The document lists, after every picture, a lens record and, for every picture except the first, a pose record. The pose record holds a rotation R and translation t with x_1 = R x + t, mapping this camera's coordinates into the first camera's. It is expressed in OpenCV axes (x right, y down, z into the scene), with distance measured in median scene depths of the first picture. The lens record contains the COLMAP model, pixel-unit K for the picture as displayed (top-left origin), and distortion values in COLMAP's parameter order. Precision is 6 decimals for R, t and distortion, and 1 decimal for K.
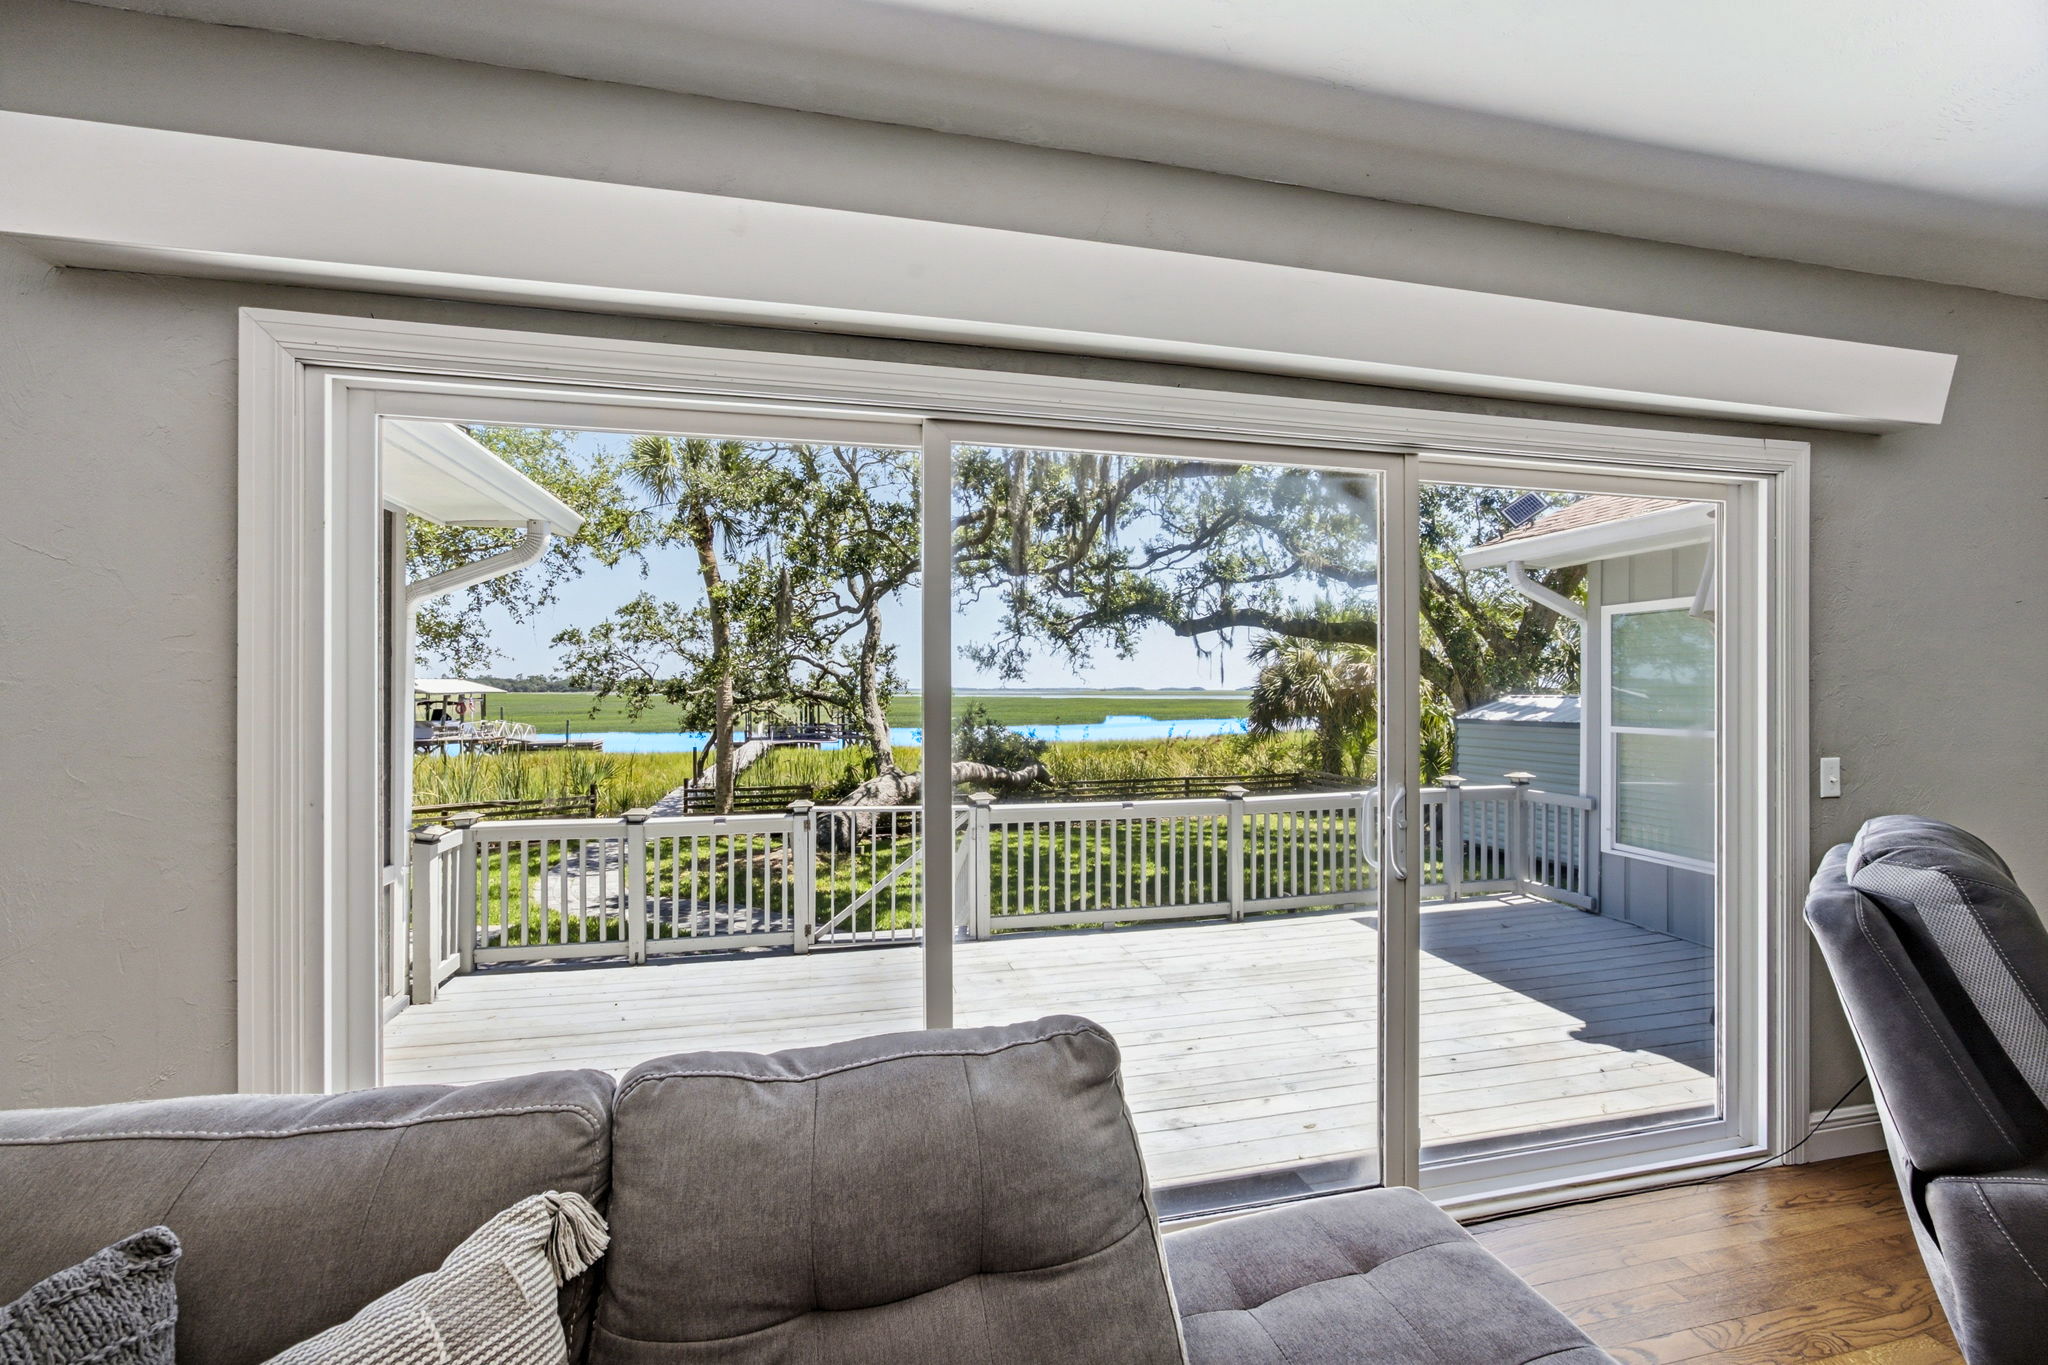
lens RADIAL K [[816.7, 0, 1006.4], [0, 816.7, 672.3], [0, 0, 1]] dist [-0.014284, 0.000155]
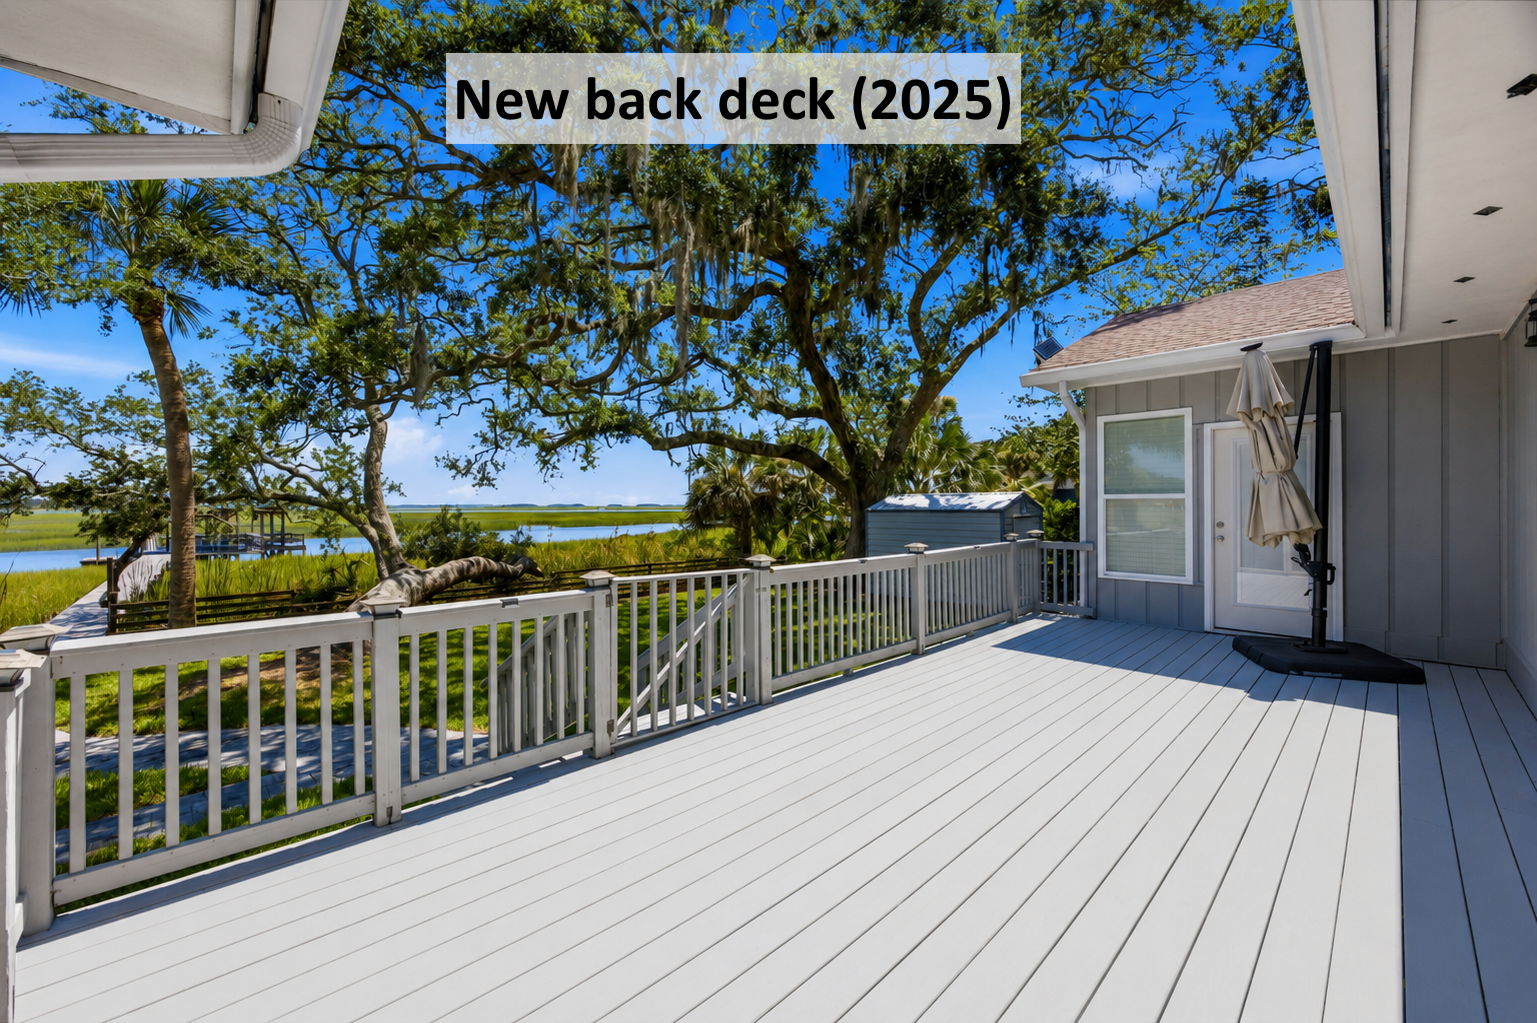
lens RADIAL K [[604.3, 0, 766.4], [0, 604.3, 501.7], [0, 0, 1]] dist [-0.005952, -0.000071]
pose [[0.861031, -0.001108, 0.508551, -0.112607], [-0.006024, 0.999905, 0.012378, 0.021268], [-0.508517, -0.013722, 0.860943, 0.105649]]
